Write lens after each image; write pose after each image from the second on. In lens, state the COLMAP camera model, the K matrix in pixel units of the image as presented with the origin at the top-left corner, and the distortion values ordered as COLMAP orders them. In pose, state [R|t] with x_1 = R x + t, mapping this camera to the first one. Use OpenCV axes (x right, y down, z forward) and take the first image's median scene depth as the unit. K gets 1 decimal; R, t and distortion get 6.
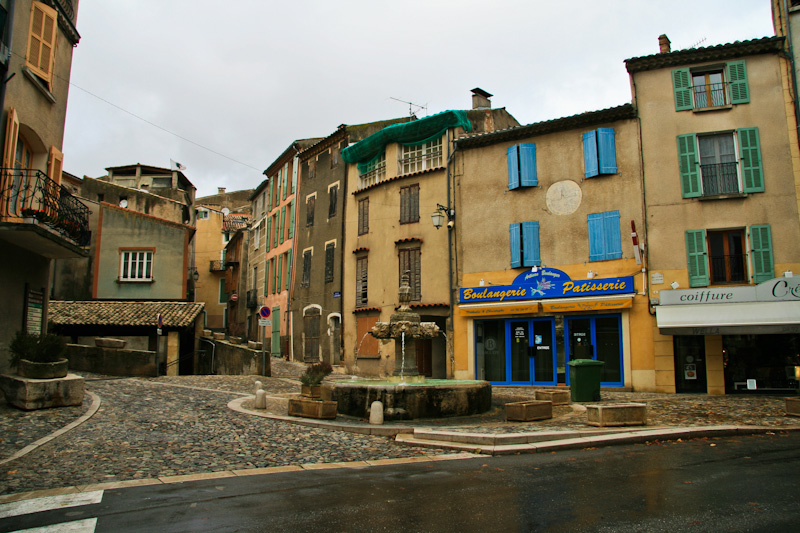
lens RADIAL K [[627.6, 0, 399.9], [0, 627.6, 265.7], [0, 0, 1]] dist [0.005876, -0.001046]
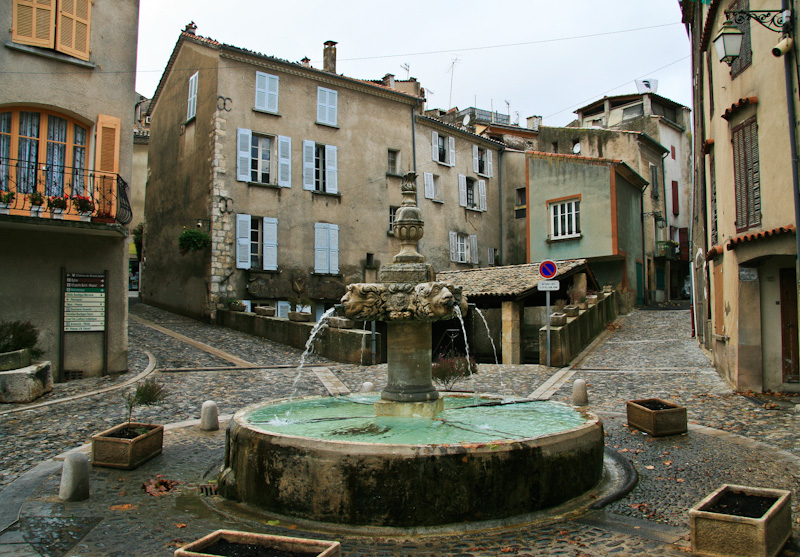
lens RADIAL K [[698.4, 0, 401.5], [0, 698.4, 273.6], [0, 0, 1]] dist [-0.048618, 0.002407]
pose [[0.624159, -0.067891, -0.778342, 0.151722], [0.128087, 0.991630, 0.016218, 0.027558], [0.770727, -0.109818, 0.627631, 0.252848]]
